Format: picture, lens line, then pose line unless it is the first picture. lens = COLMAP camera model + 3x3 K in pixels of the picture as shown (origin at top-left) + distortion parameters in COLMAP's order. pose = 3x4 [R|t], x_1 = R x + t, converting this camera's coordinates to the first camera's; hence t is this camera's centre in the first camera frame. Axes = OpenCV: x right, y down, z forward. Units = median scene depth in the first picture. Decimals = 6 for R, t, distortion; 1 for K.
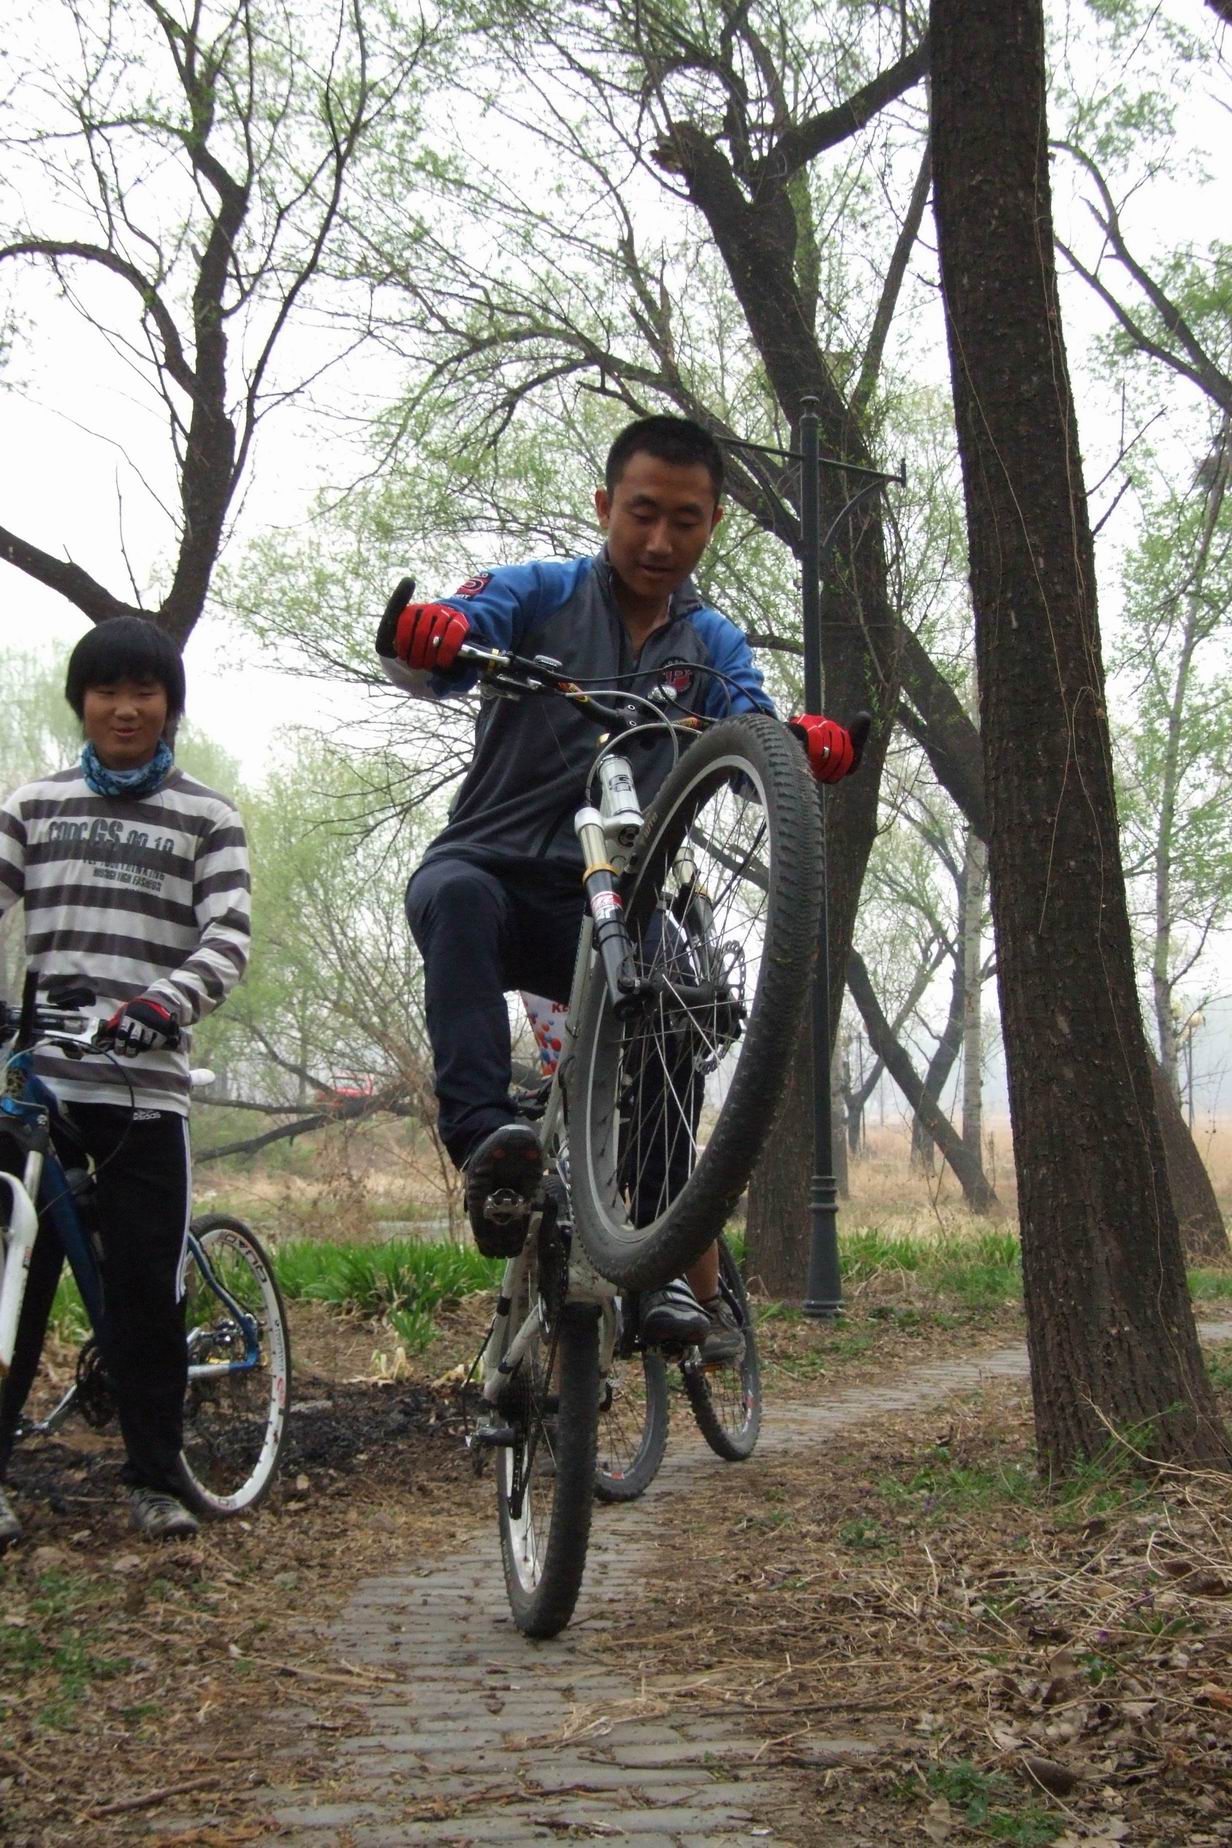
lens RADIAL K [[2464.9, 0, 616.0], [0, 2464.9, 924.0], [0, 0, 1]] dist [-0.012663, 0.007678]
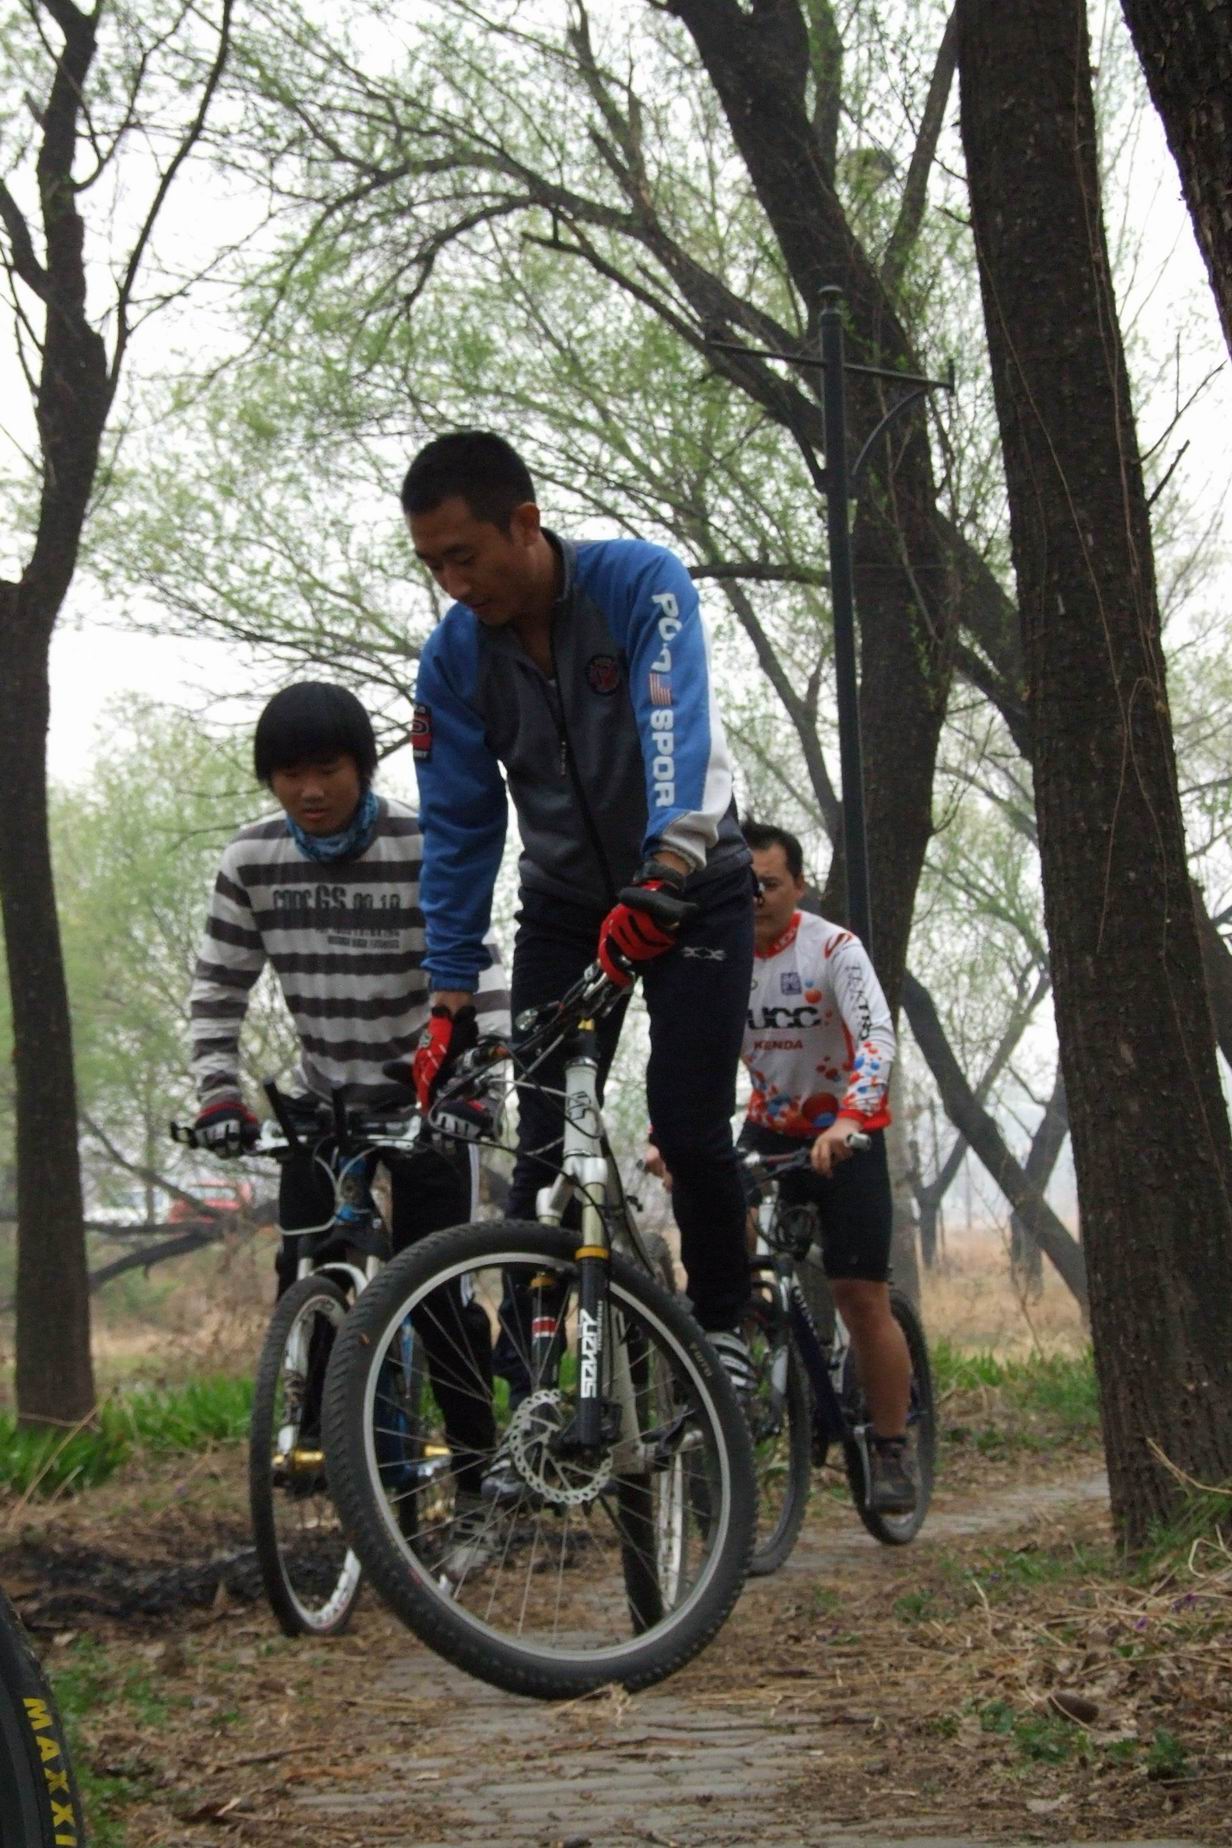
lens RADIAL K [[3762.8, 0, 616.0], [0, 3762.8, 924.0], [0, 0, 1]] dist [0.109316, 0.120223]
pose [[0.999453, -0.030213, 0.013425, -0.008227], [0.030326, 0.999506, -0.008268, -0.000327], [-0.013168, 0.008670, 0.999876, -0.135168]]
